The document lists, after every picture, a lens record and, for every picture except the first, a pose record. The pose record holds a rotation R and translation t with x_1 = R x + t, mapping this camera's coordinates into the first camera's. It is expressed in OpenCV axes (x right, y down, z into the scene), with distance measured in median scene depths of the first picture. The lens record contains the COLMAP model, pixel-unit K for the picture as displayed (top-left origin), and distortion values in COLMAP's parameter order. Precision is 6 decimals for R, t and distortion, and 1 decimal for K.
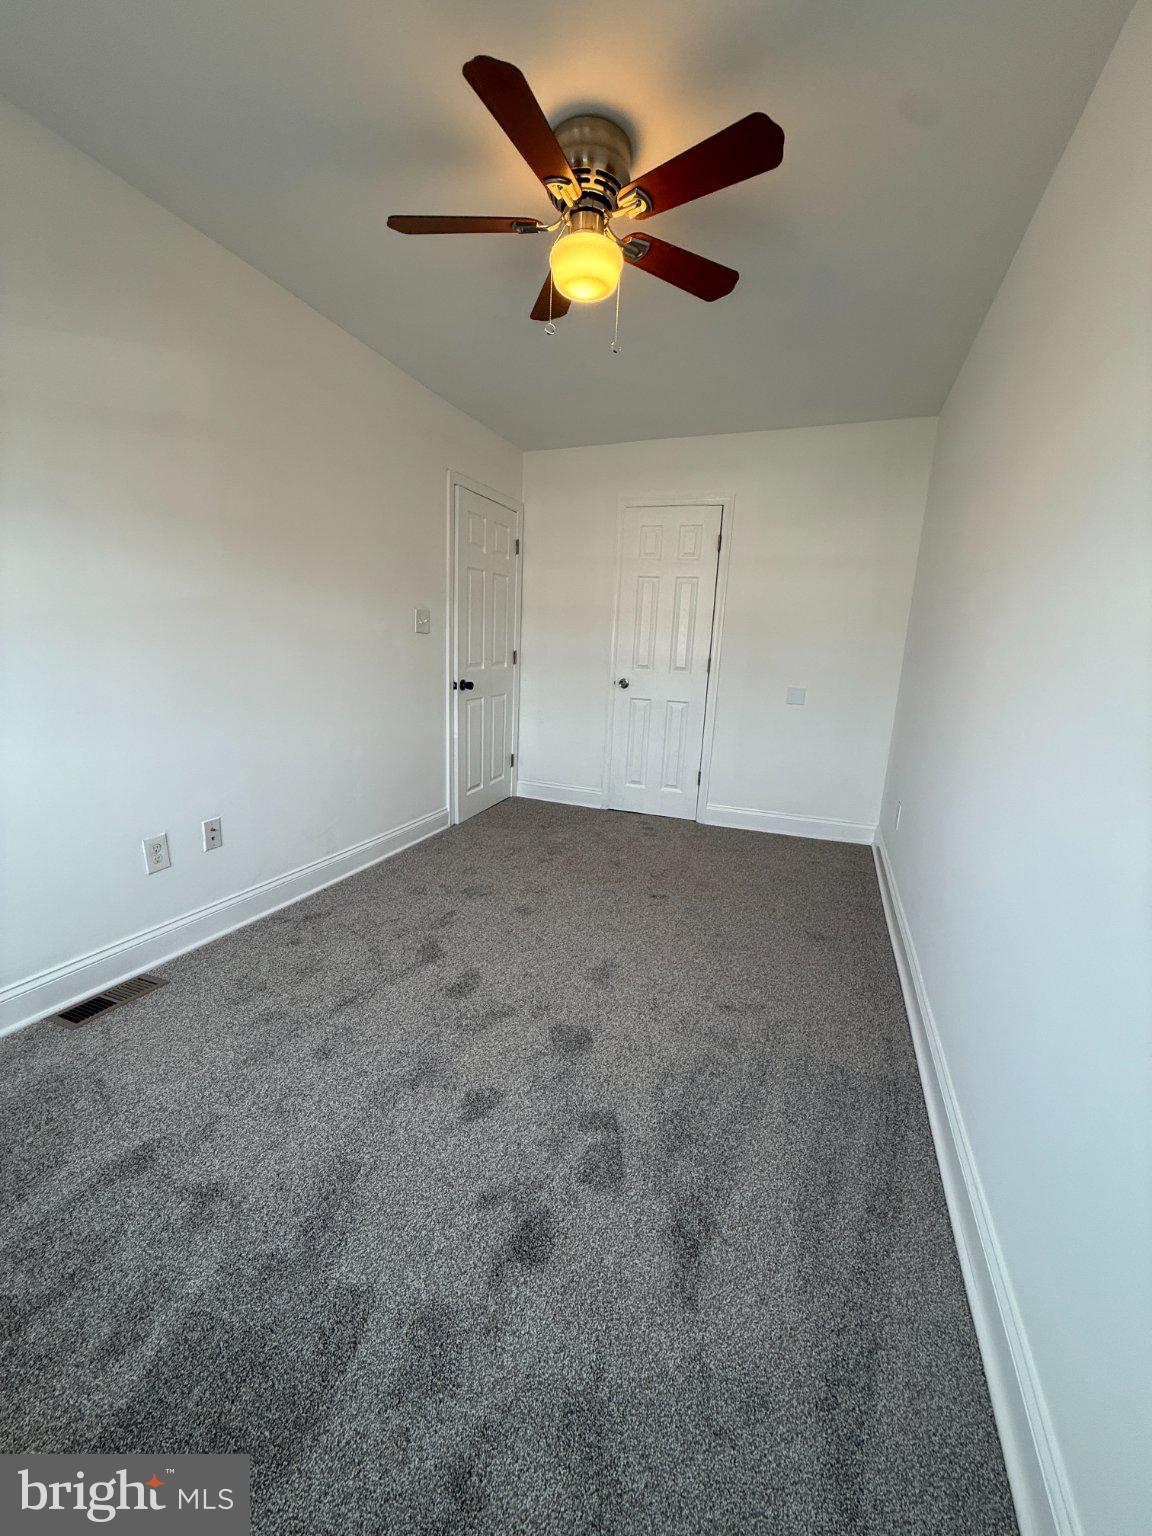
lens RADIAL K [[610.5, 0, 574.2], [0, 610.5, 763.4], [0, 0, 1]] dist [-0.001310, 0.000356]
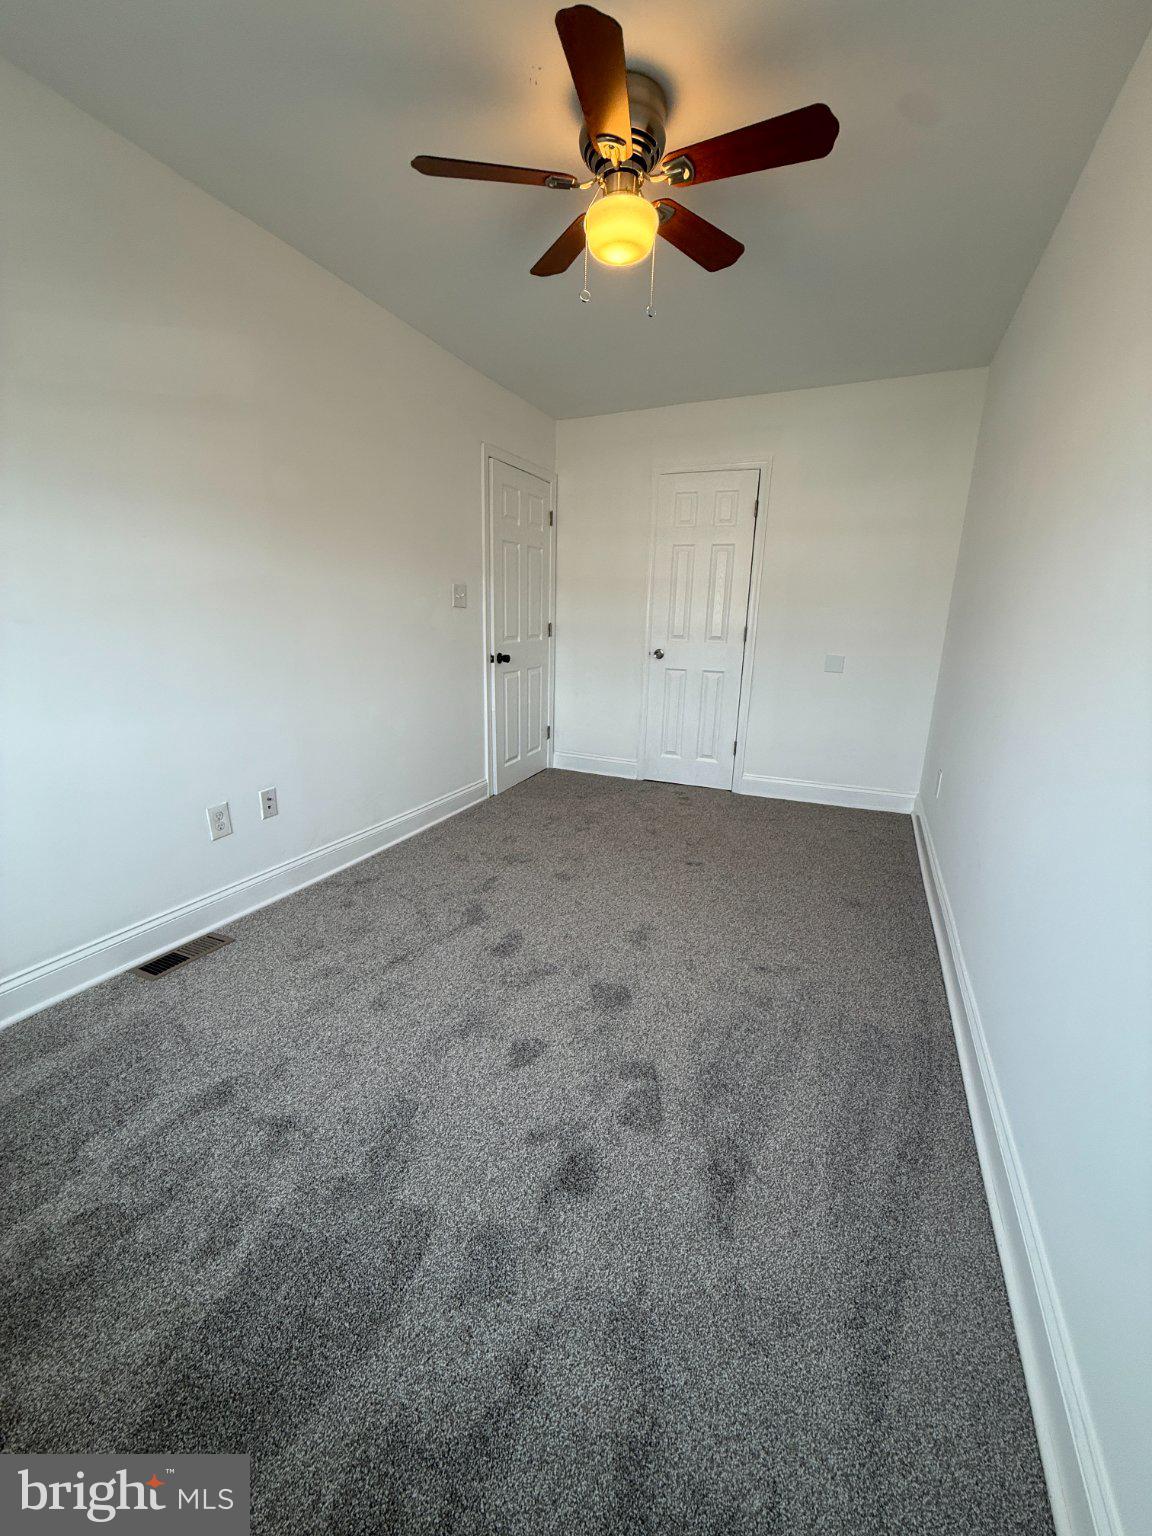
lens RADIAL K [[610.5, 0, 574.8], [0, 610.5, 763.4], [0, 0, 1]] dist [-0.001310, 0.000356]
pose [[0.998480, -0.007025, -0.054663, -0.005363], [0.009377, 0.999036, 0.042891, 0.006922], [0.054309, -0.043338, 0.997583, -0.023035]]
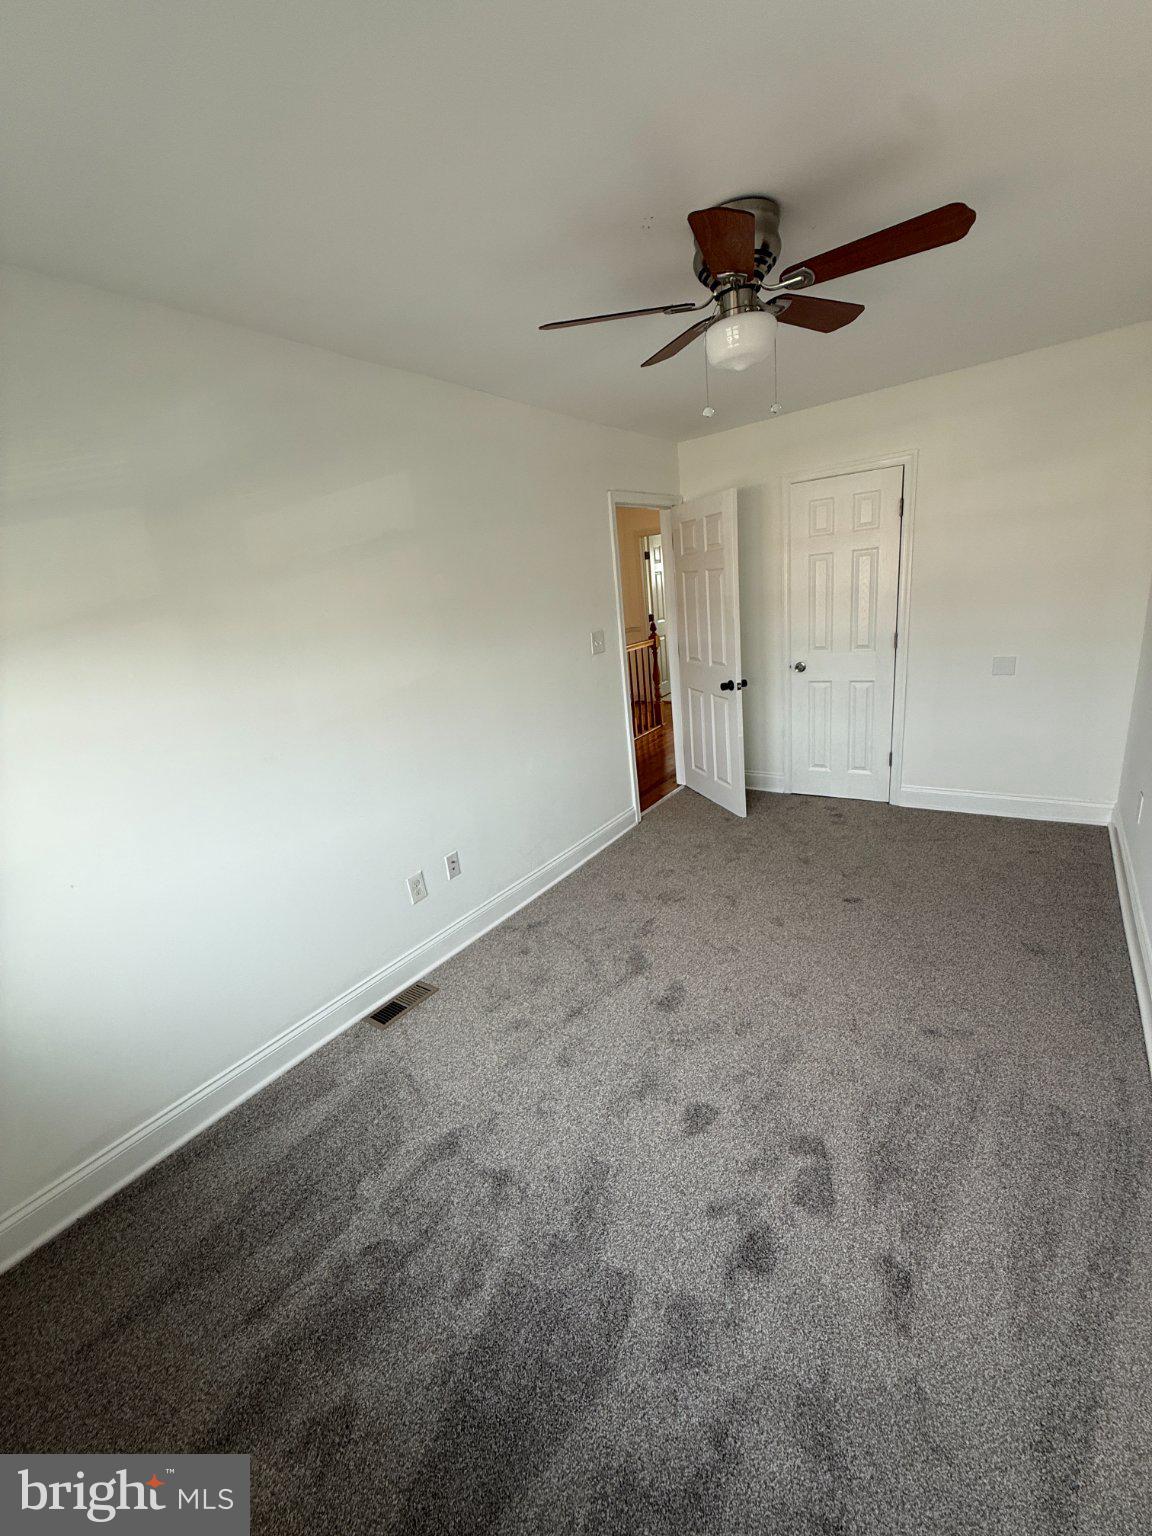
lens RADIAL K [[610.5, 0, 575.1], [0, 610.5, 763.1], [0, 0, 1]] dist [-0.001310, 0.000356]
pose [[0.958643, -0.067370, -0.276522, -0.008091], [0.092749, 0.992492, 0.079737, -0.163532], [0.269074, -0.102086, 0.957694, -0.081884]]
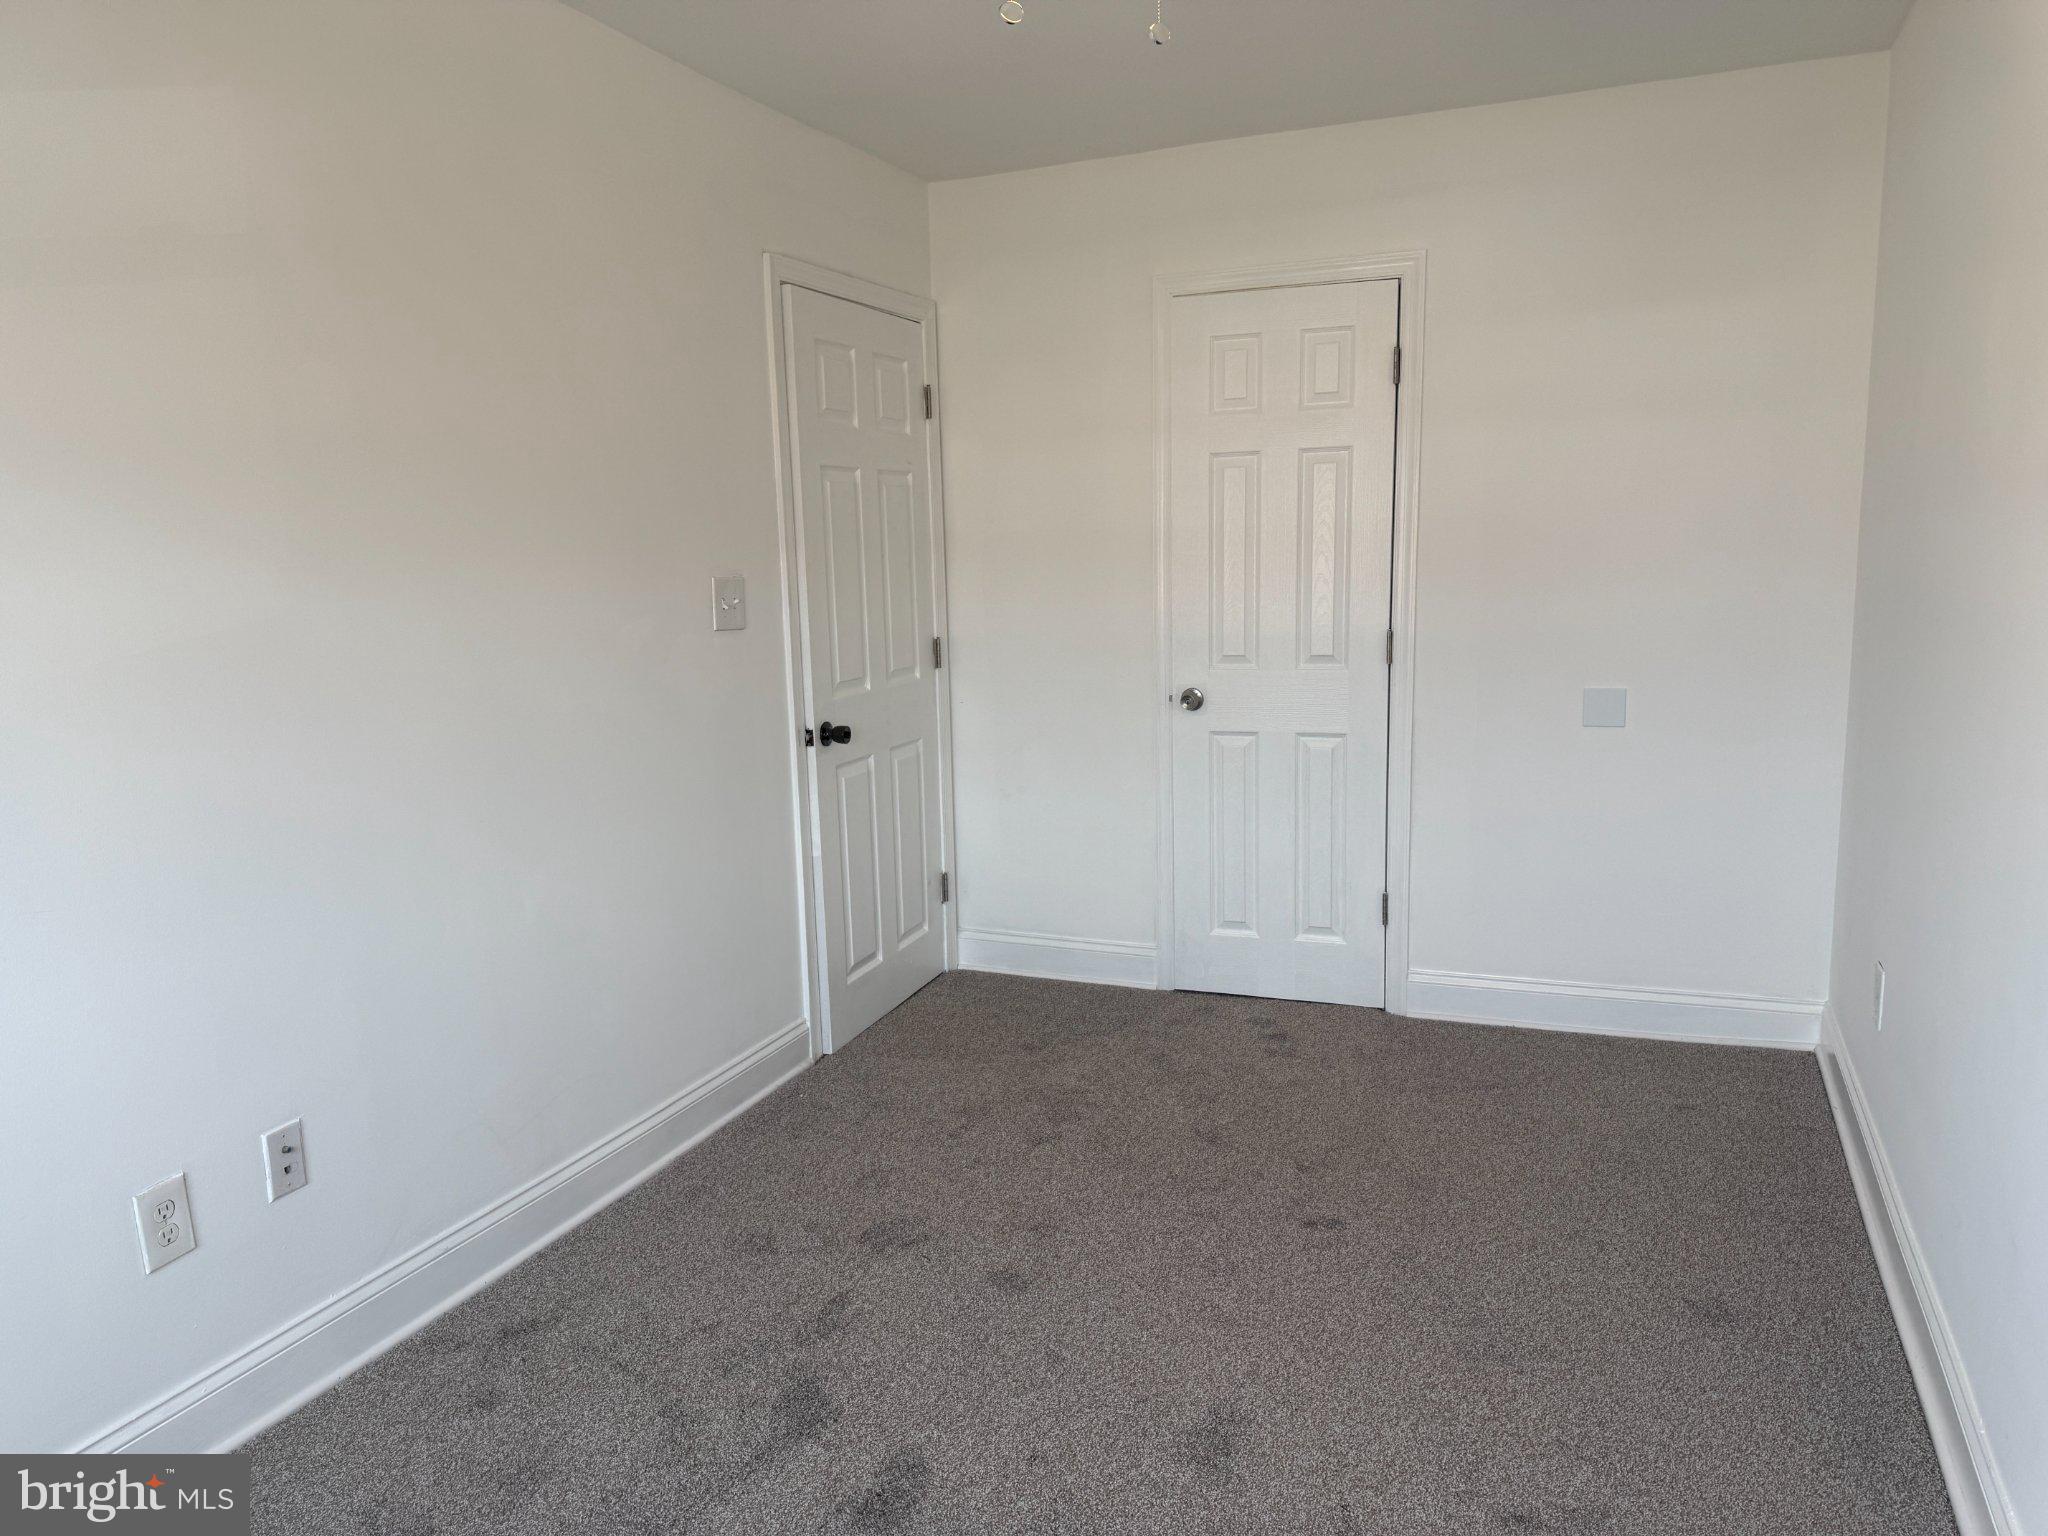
lens RADIAL K [[1436.2, 0, 1030.2], [0, 1436.2, 760.9], [0, 0, 1]] dist [0.066206, -0.079168]
pose [[0.997776, -0.063496, -0.020266, -0.028993], [0.062525, 0.997010, -0.045396, -0.086970], [0.023088, 0.044028, 0.998763, -0.029172]]
